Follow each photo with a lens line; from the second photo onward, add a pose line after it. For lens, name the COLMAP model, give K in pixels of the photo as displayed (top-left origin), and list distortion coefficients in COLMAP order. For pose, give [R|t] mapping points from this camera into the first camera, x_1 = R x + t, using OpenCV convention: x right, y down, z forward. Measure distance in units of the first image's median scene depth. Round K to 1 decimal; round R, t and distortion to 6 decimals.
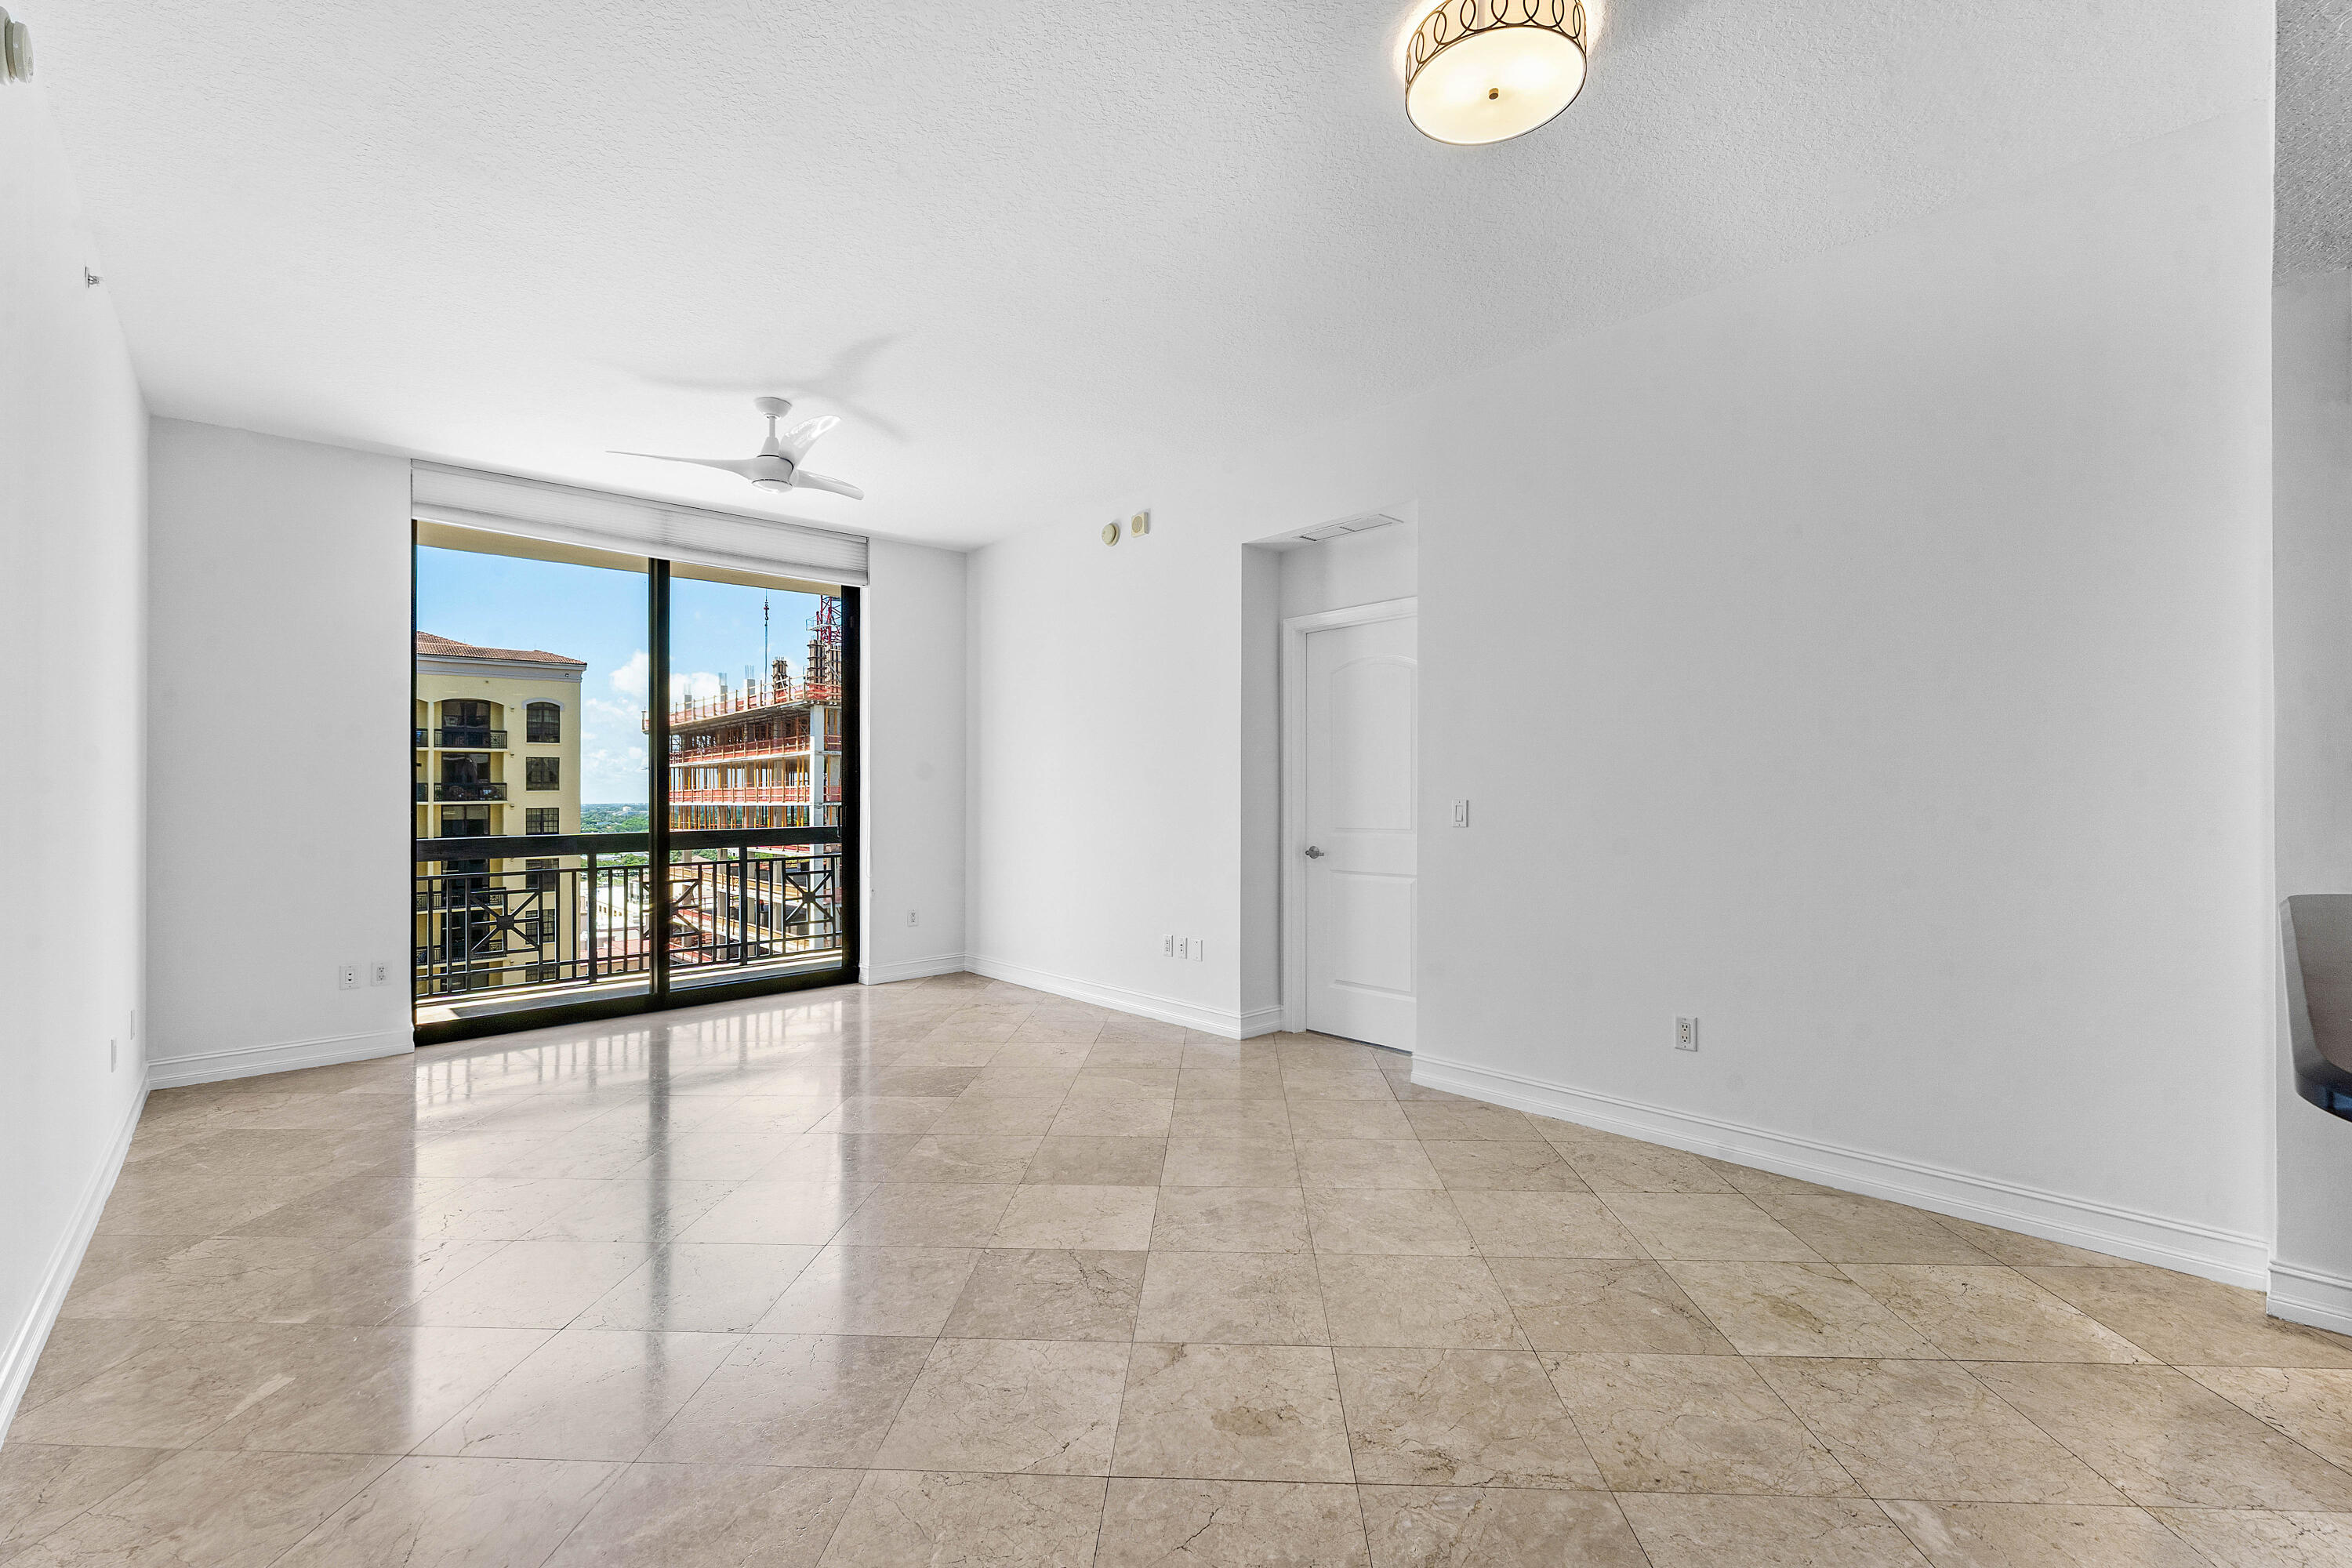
lens RADIAL K [[999.7, 0, 1148.4], [0, 999.7, 802.9], [0, 0, 1]] dist [0.004238, -0.001215]
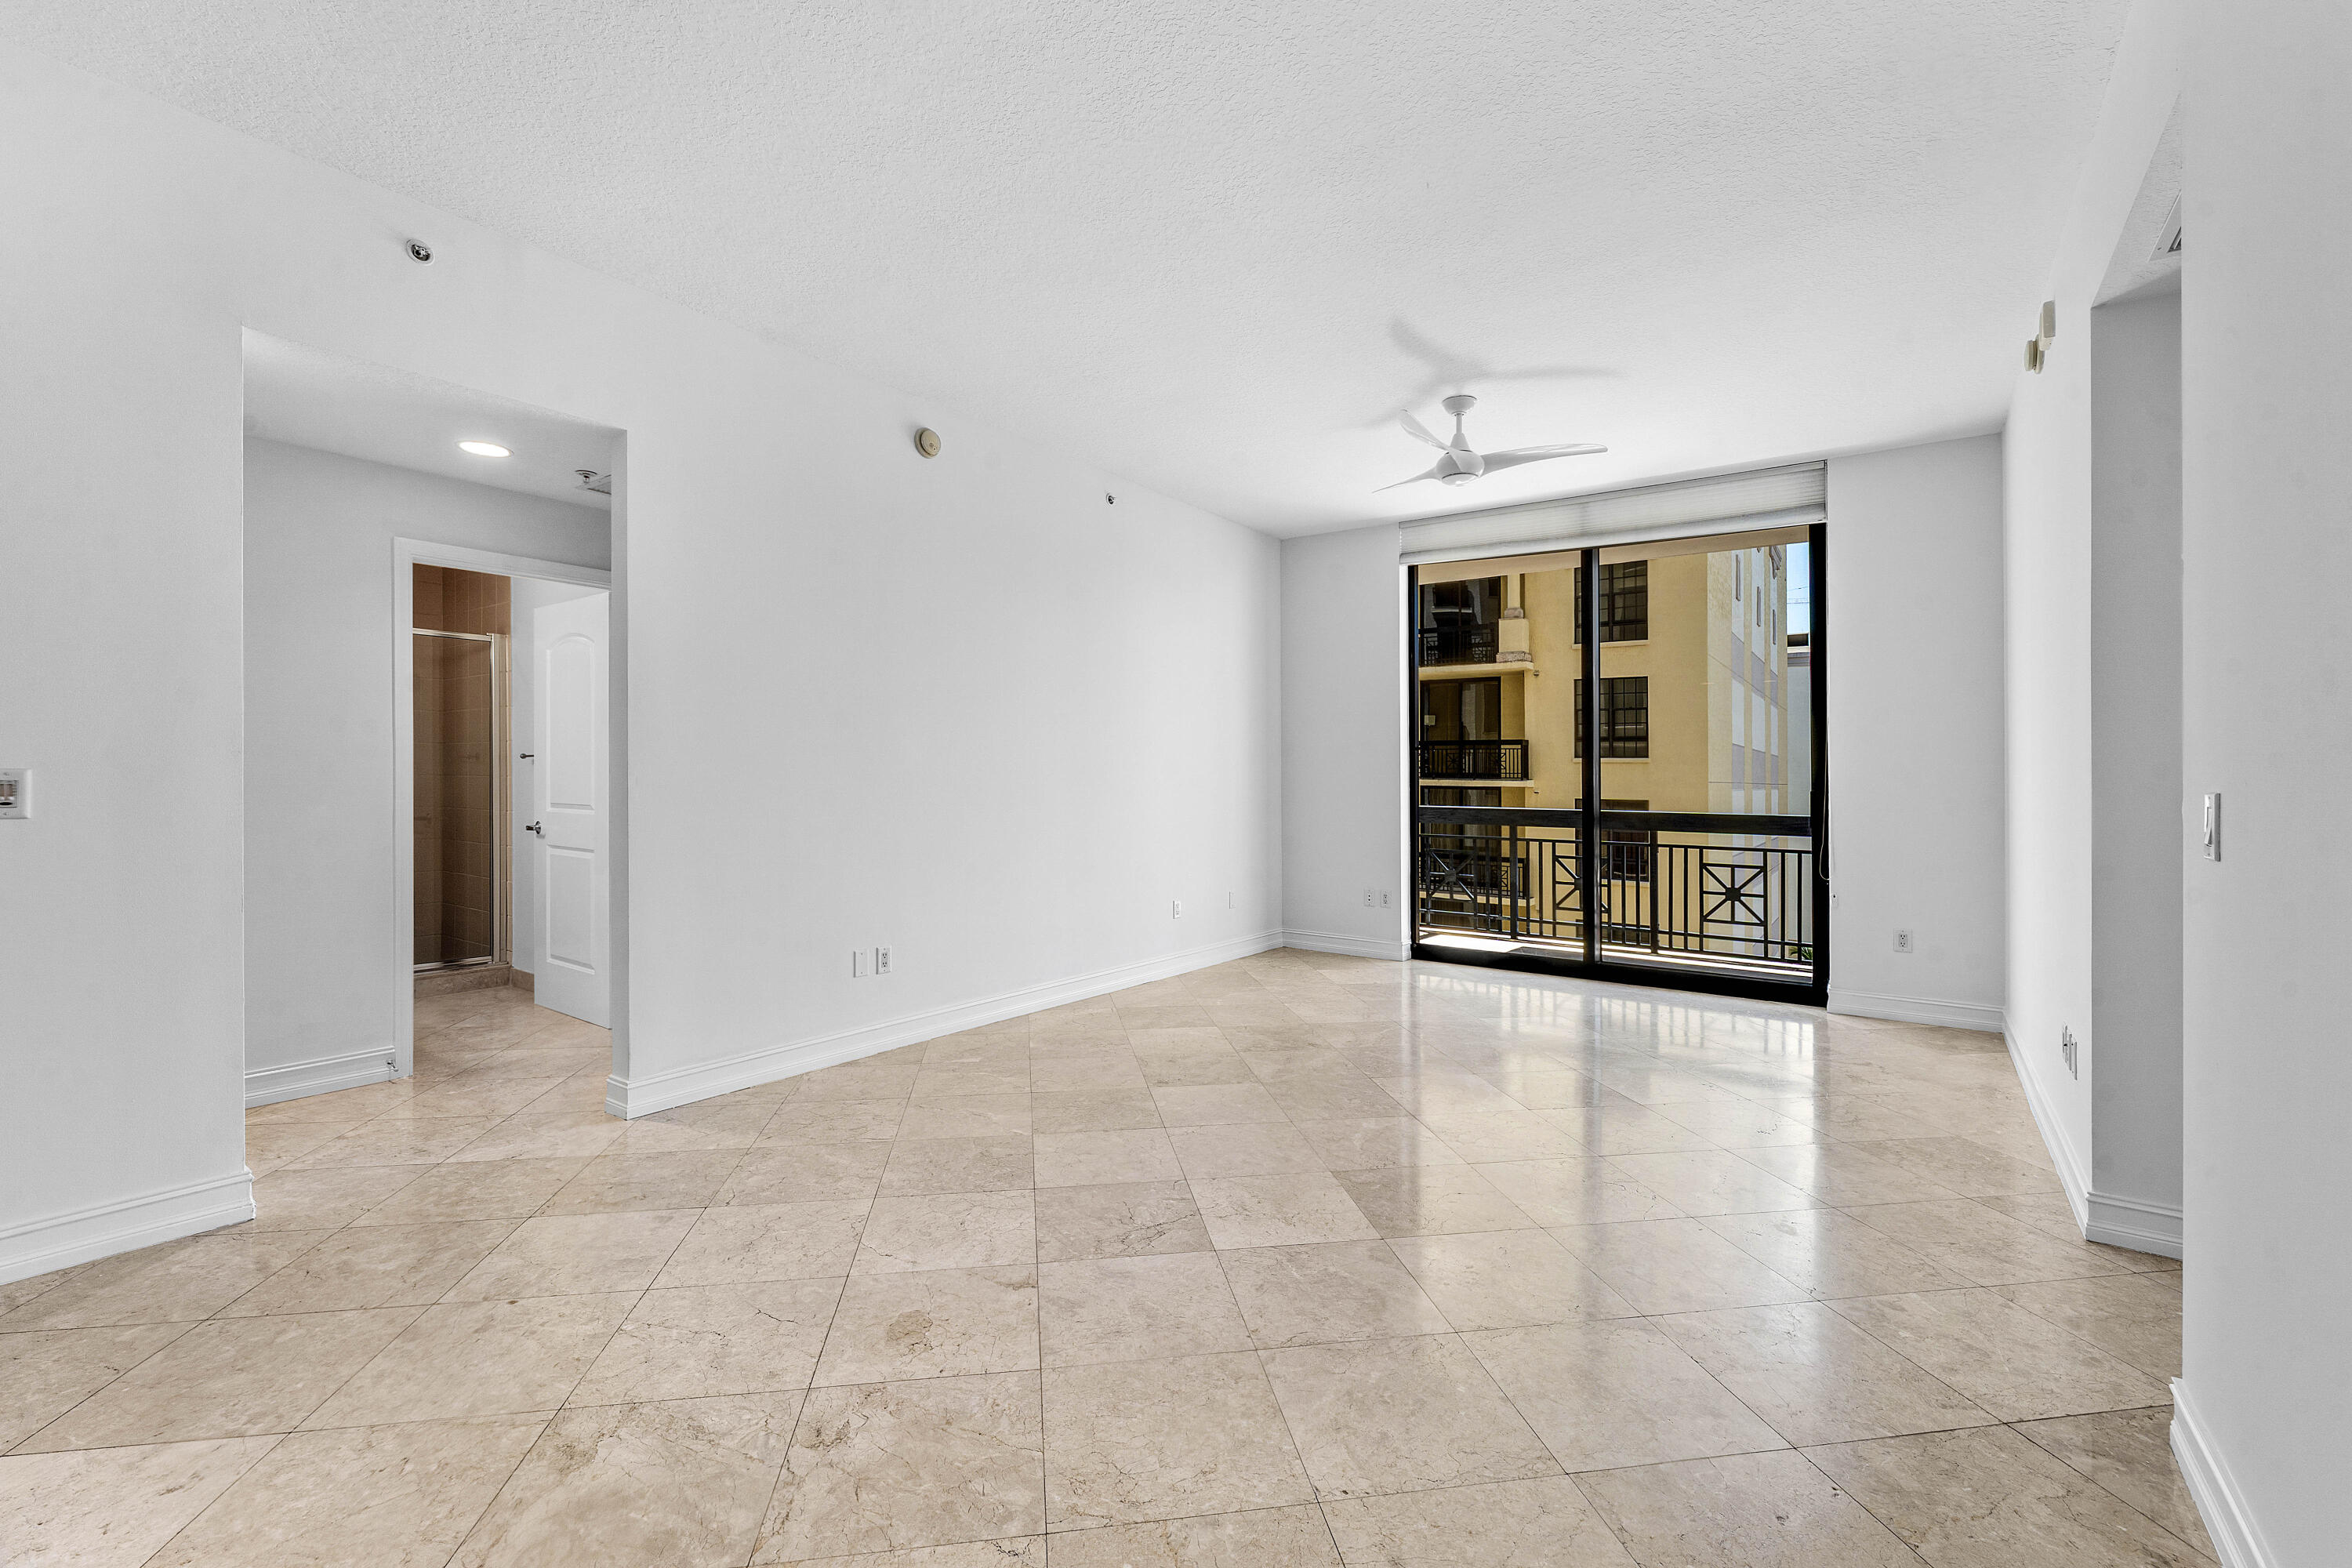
lens RADIAL K [[999.7, 0, 1215.1], [0, 999.7, 774.4], [0, 0, 1]] dist [0.004238, -0.001215]
pose [[0.244490, 0.009975, -0.969600, 0.472788], [-0.024652, 0.999688, 0.004068, -0.001276], [0.969338, 0.022908, 0.244660, 0.396870]]
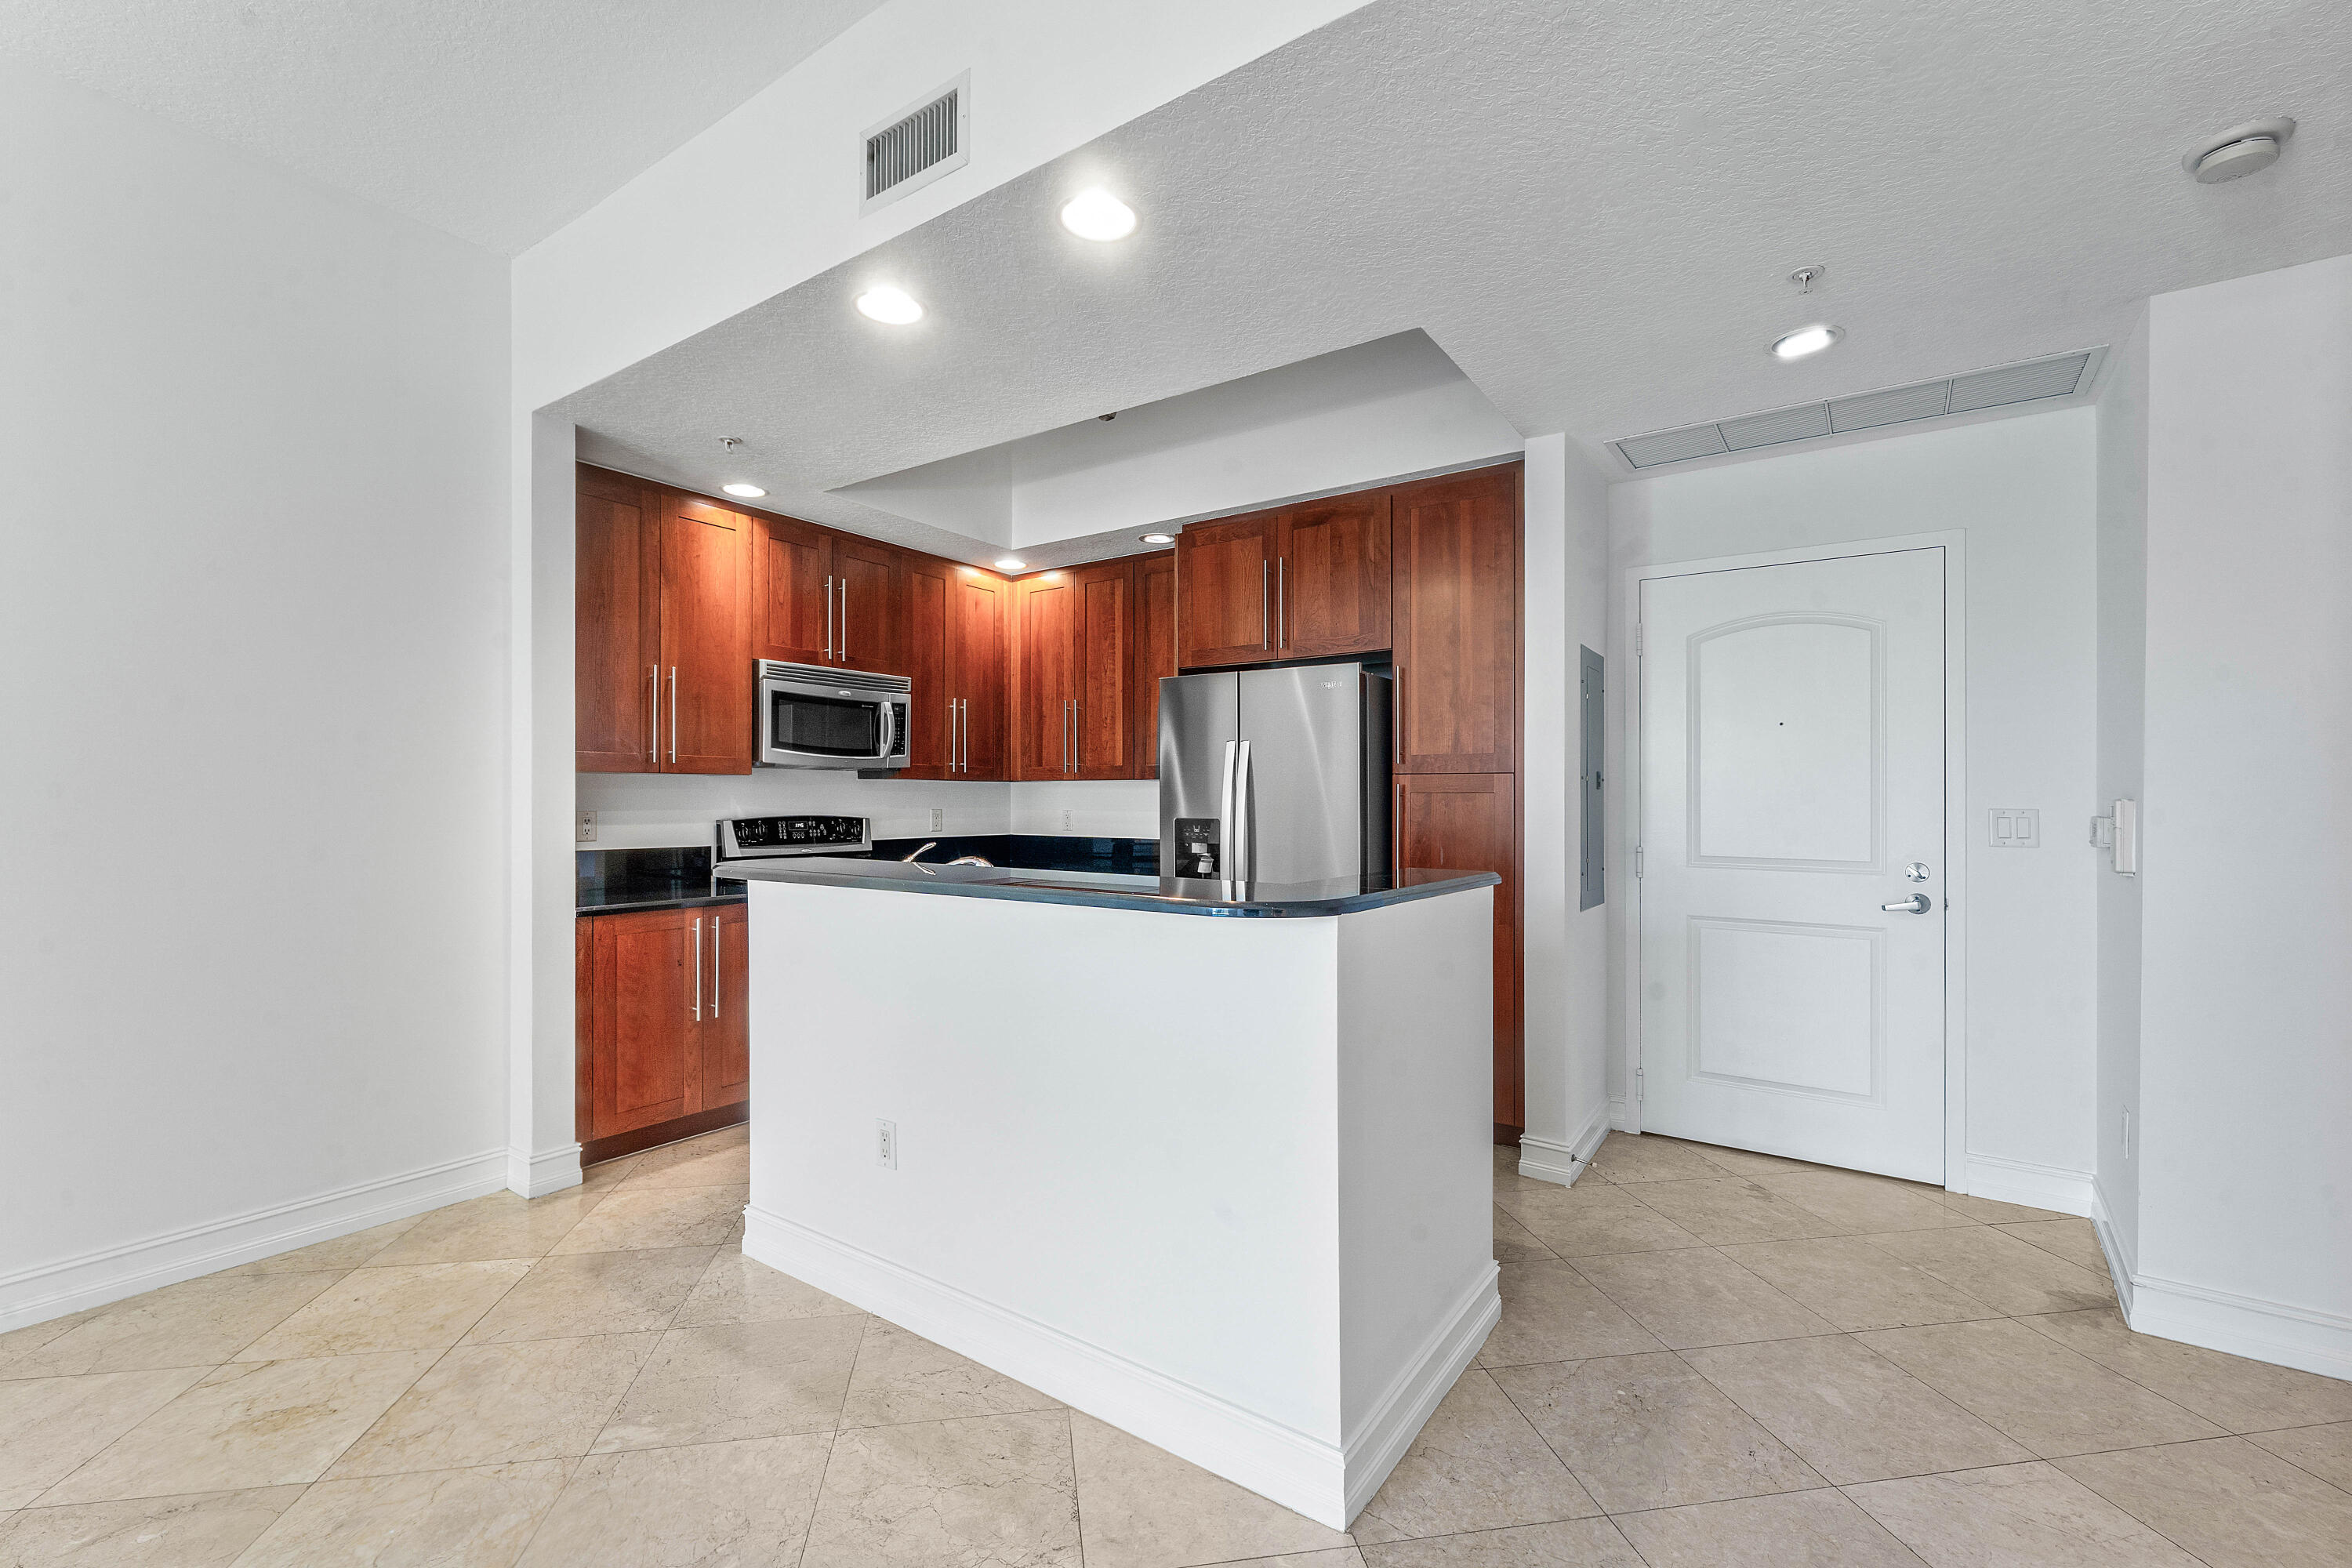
lens RADIAL K [[999.7, 0, 1210.6], [0, 999.7, 800.8], [0, 0, 1]] dist [0.004238, -0.001215]
pose [[-0.260033, 0.009464, 0.965553, -0.165388], [0.005928, 0.999949, -0.008204, 0.004600], [-0.965581, 0.003591, -0.260076, 0.217631]]
